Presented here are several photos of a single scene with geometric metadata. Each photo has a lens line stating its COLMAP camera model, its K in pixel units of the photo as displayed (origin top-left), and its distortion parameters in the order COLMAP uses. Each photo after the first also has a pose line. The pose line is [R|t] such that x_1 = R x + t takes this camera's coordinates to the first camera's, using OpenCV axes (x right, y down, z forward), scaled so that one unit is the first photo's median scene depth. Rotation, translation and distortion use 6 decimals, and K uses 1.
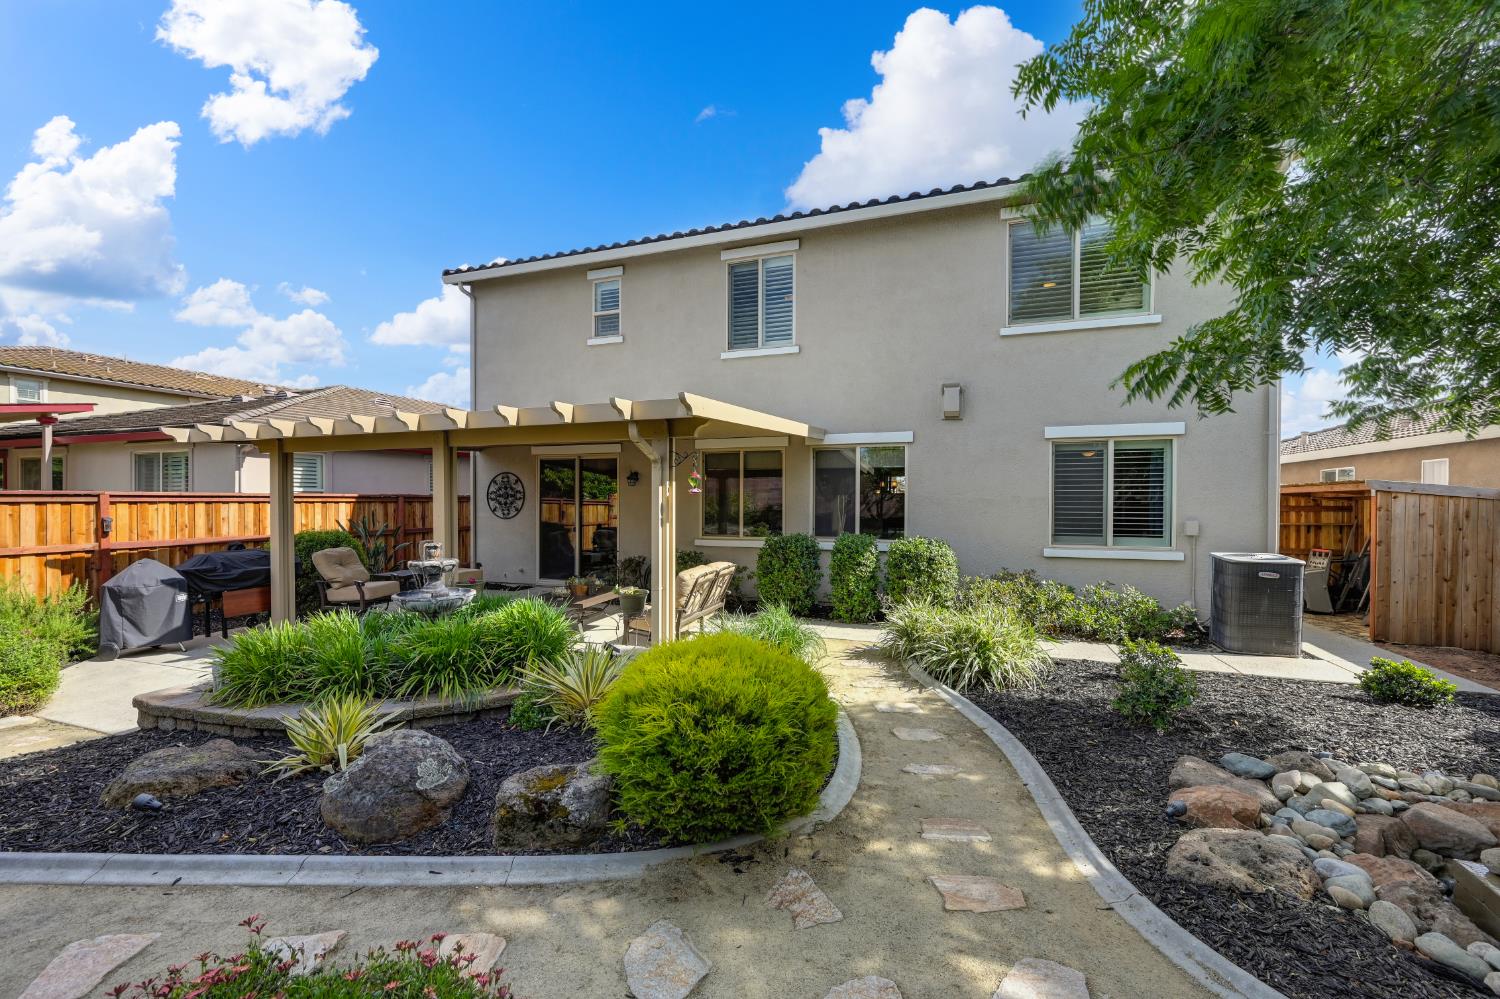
lens RADIAL K [[605.3, 0, 750.0], [0, 605.3, 499.5], [0, 0, 1]] dist [-0.000084, 0.000048]
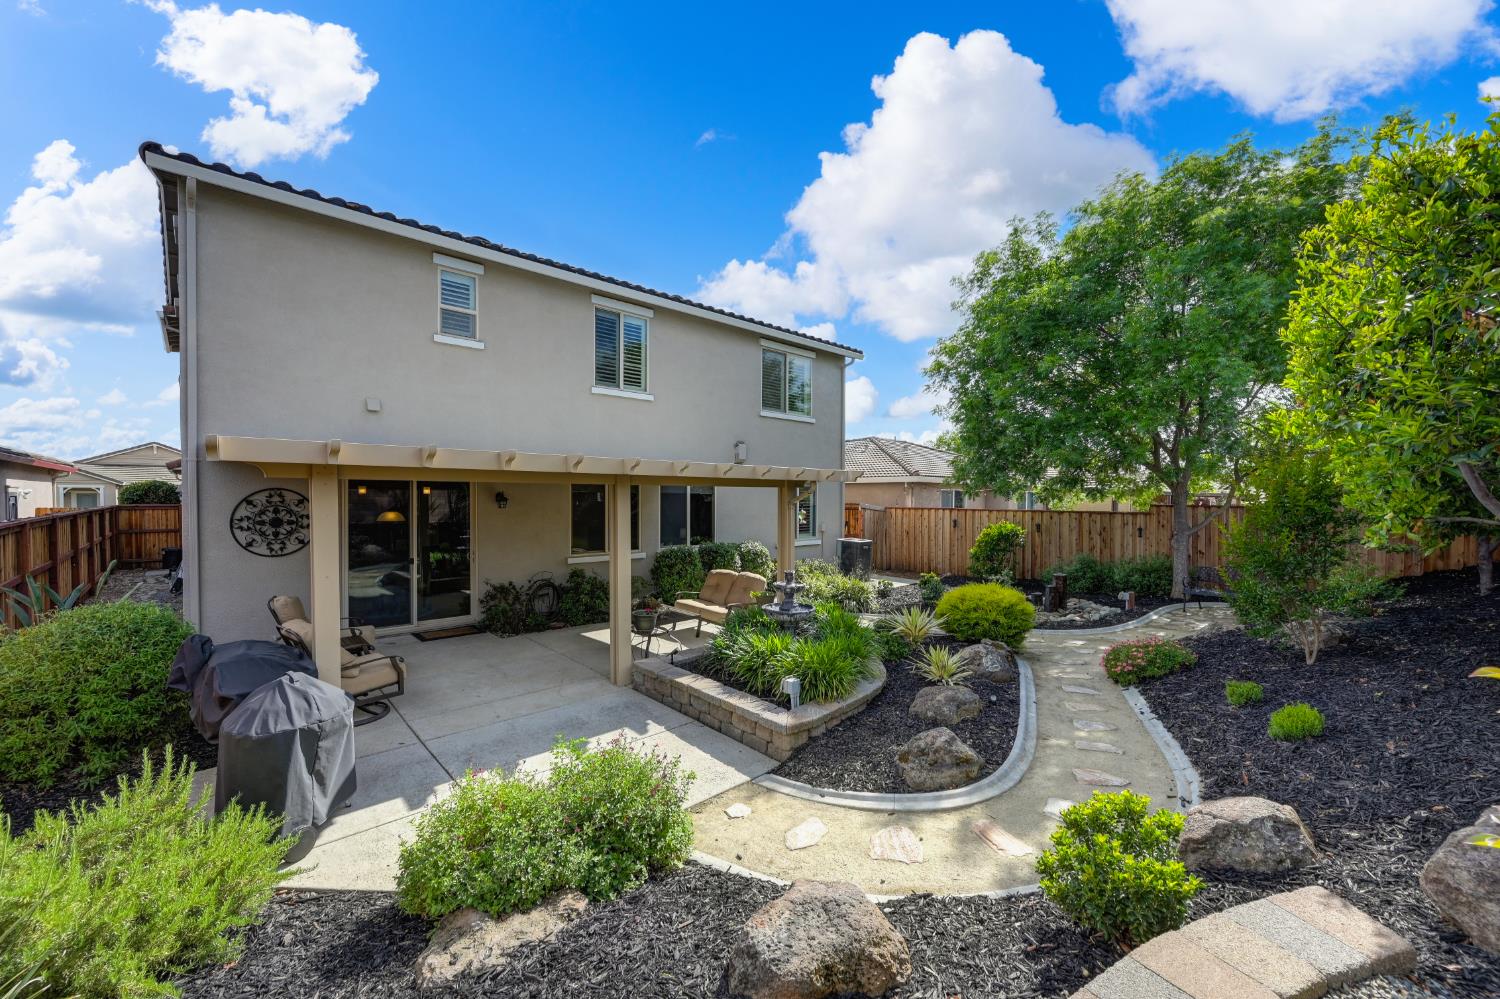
lens RADIAL K [[578.6, 0, 750.0], [0, 578.6, 499.5], [0, 0, 1]] dist [-0.000446, -0.000091]
pose [[0.457861, 0.004888, 0.889010, -1.006347], [0.012520, 0.999850, -0.011945, -0.024268], [-0.888936, 0.016599, 0.457731, 0.316373]]
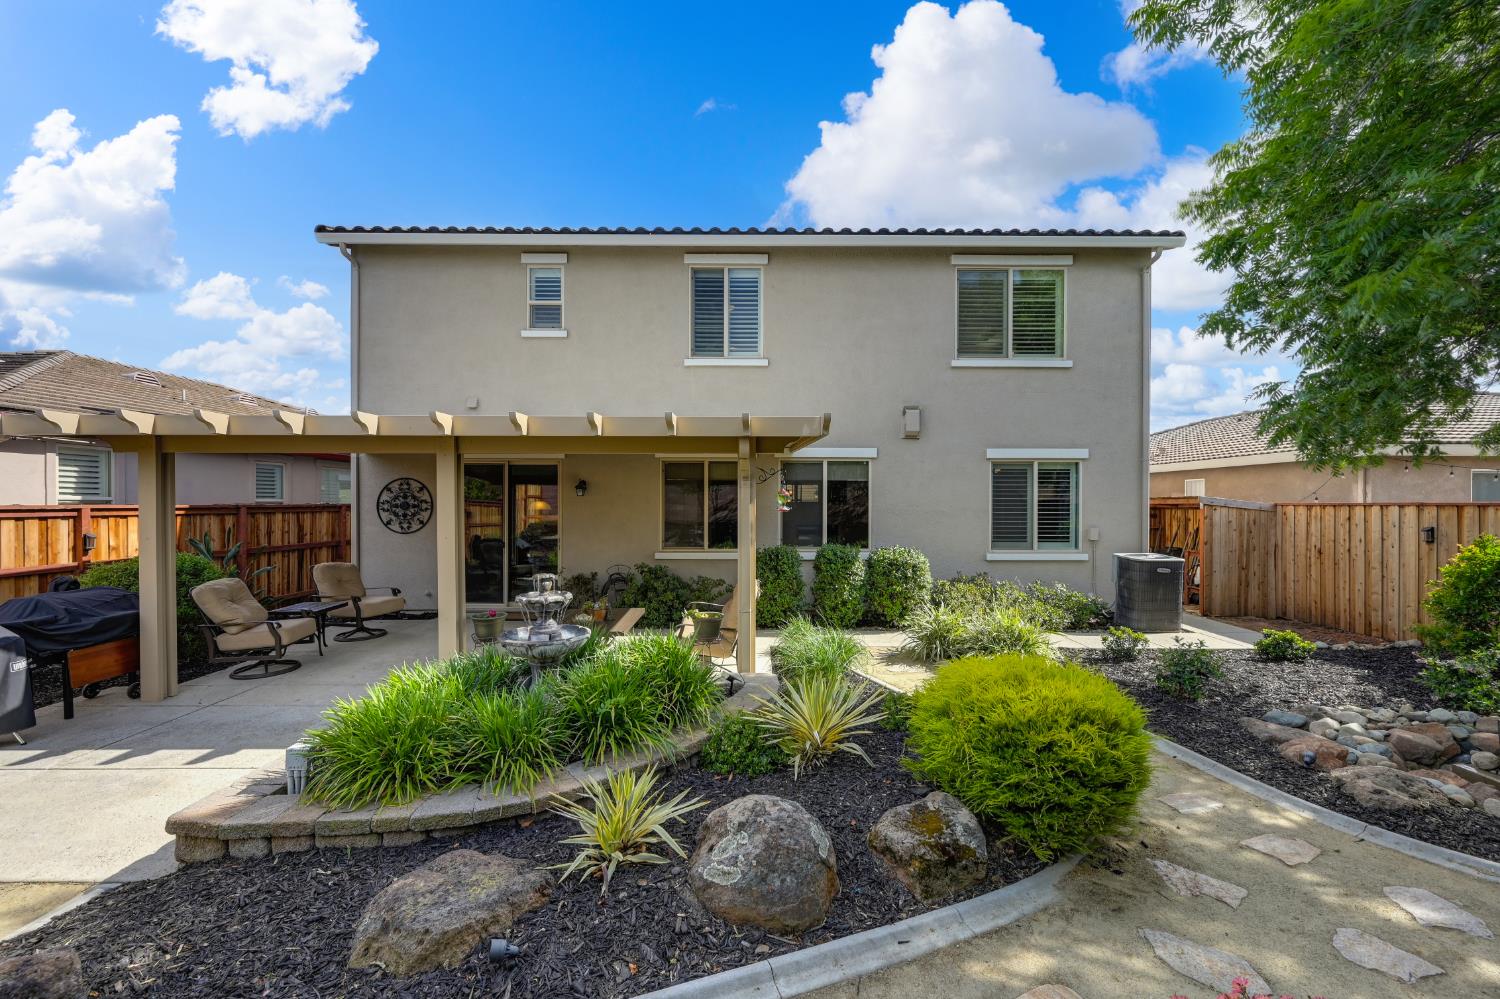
lens RADIAL K [[605.3, 0, 750.0], [0, 605.3, 499.5], [0, 0, 1]] dist [-0.000084, 0.000048]
pose [[0.938079, 0.001644, 0.346417, -0.336129], [-0.000811, 0.999996, -0.002550, -0.018373], [-0.346420, 0.002111, 0.938077, 0.067059]]
